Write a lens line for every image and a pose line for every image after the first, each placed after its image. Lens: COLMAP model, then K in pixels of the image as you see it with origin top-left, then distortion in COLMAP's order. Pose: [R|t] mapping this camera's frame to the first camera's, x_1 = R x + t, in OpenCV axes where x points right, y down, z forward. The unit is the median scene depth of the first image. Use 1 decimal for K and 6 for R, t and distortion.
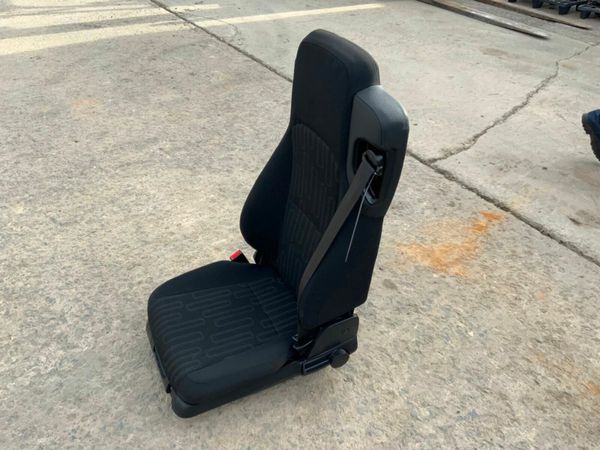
lens RADIAL K [[494.7, 0, 304.5], [0, 494.7, 224.3], [0, 0, 1]] dist [0.066029, -0.143984]
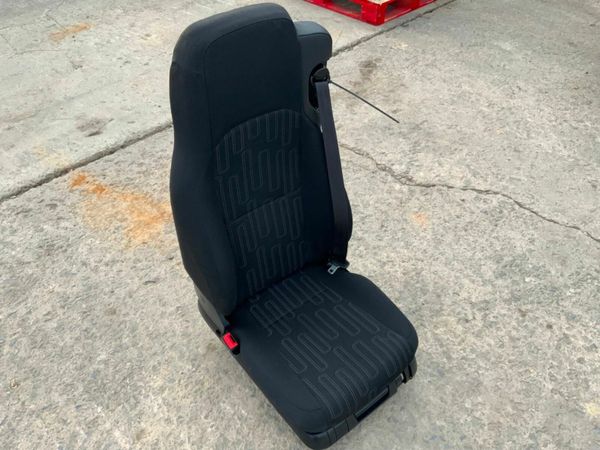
lens RADIAL K [[494.7, 0, 296.1], [0, 494.7, 223.6], [0, 0, 1]] dist [0.066029, -0.143984]
pose [[-0.199524, -0.681114, 0.704468, -0.453988], [0.564822, 0.507534, 0.650681, -0.375131], [-0.800728, 0.527725, 0.283443, 0.456945]]
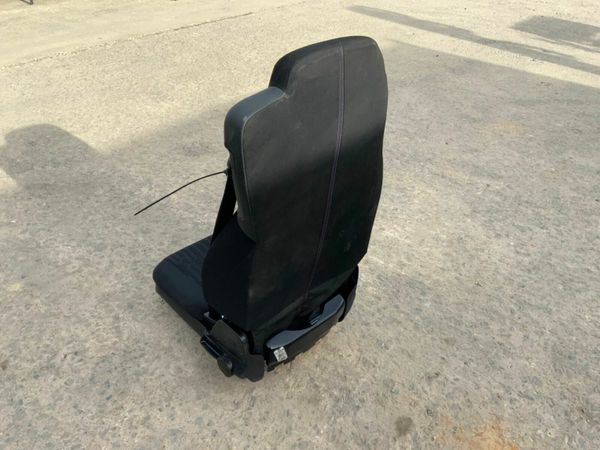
lens RADIAL K [[494.7, 0, 296.7], [0, 494.7, 225.9], [0, 0, 1]] dist [0.066029, -0.143984]
pose [[0.292447, 0.533027, -0.793951, 0.469736], [-0.597685, 0.749987, 0.283358, -0.178337], [0.746490, 0.391665, 0.537913, 0.328779]]
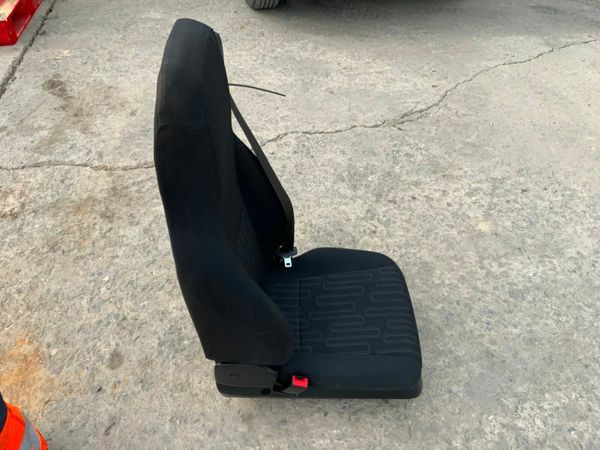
lens RADIAL K [[494.7, 0, 301.1], [0, 494.7, 225.5], [0, 0, 1]] dist [0.066029, -0.143984]
pose [[-0.892729, -0.337989, 0.297990, -0.214150], [0.238525, 0.206594, 0.948907, -0.510603], [-0.382283, 0.918195, -0.103813, 0.667774]]
